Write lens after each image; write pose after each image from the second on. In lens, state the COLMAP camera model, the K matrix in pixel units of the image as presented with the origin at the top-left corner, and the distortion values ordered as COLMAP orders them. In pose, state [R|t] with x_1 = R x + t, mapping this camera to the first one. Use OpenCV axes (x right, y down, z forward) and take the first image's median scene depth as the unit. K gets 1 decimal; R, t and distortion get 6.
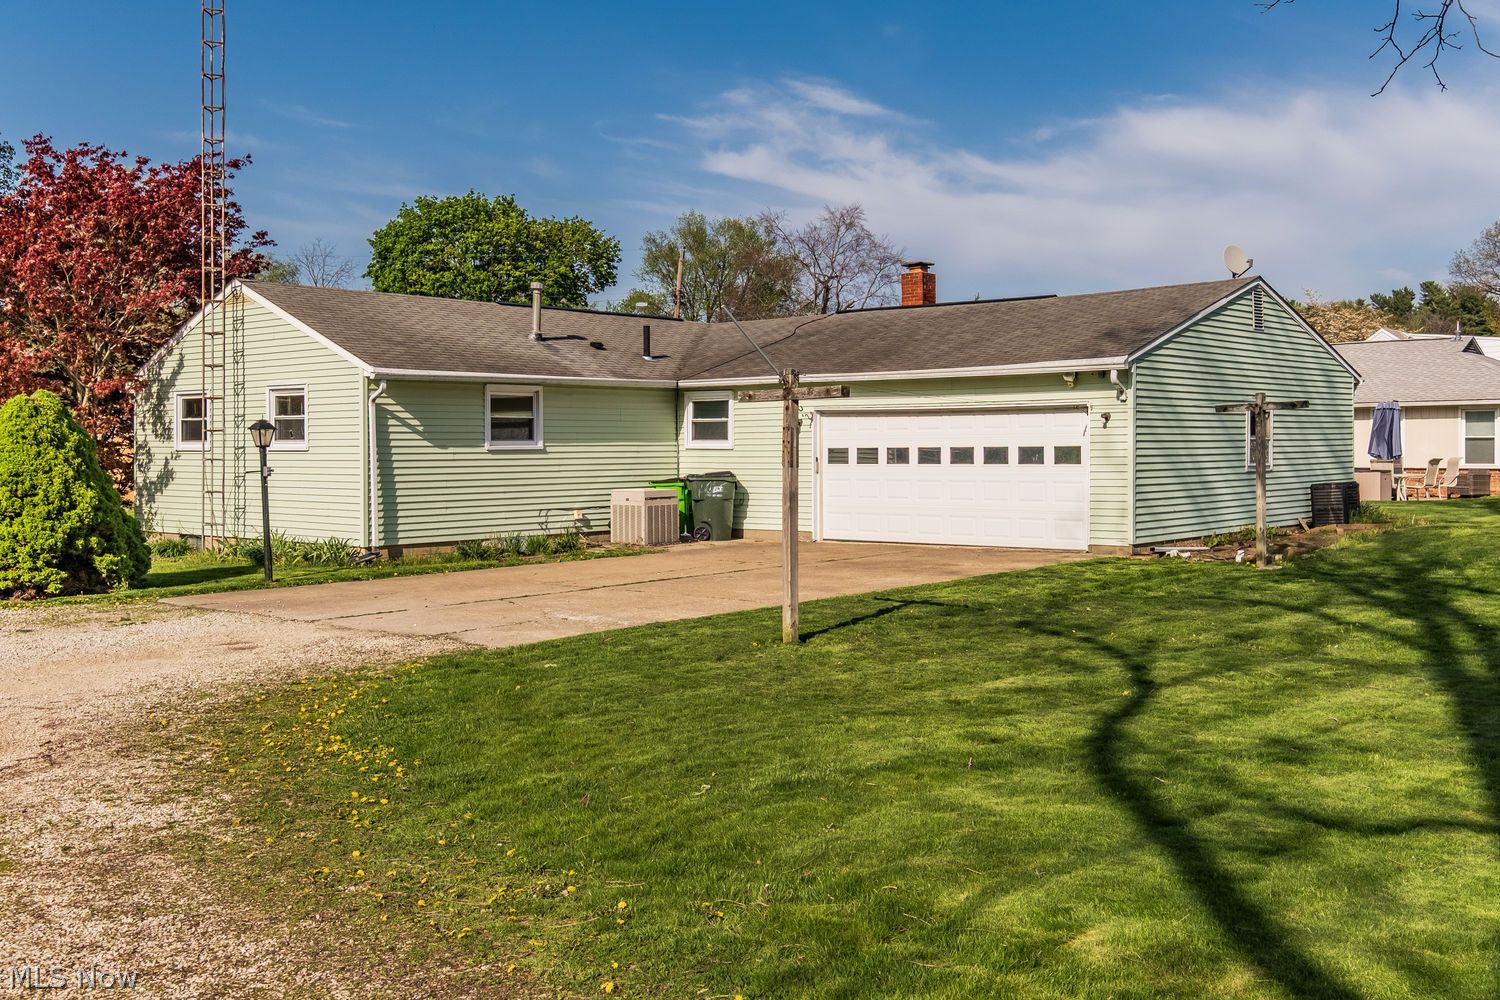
lens RADIAL K [[1427.0, 0, 765.9], [0, 1427.0, 481.1], [0, 0, 1]] dist [0.090407, -0.146144]
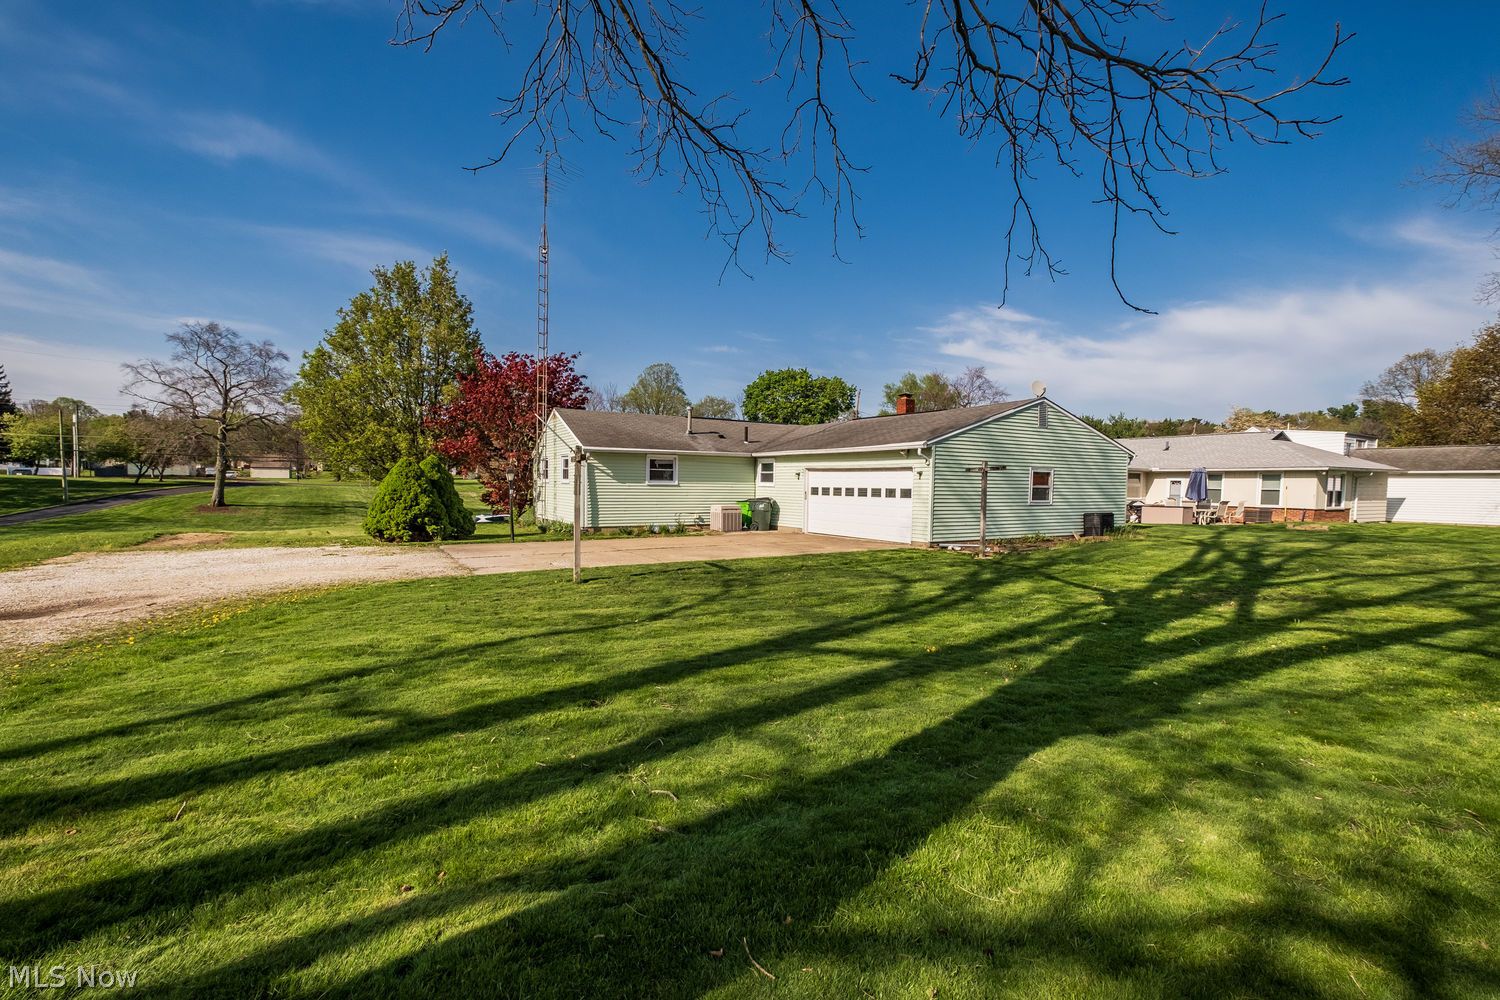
lens RADIAL K [[664.6, 0, 753.1], [0, 664.6, 502.7], [0, 0, 1]] dist [0.015121, -0.000680]
pose [[0.949315, 0.028442, -0.313037, 0.245930], [-0.027504, 0.999594, 0.007413, -0.005675], [0.313121, 0.001573, 0.949712, 0.086900]]
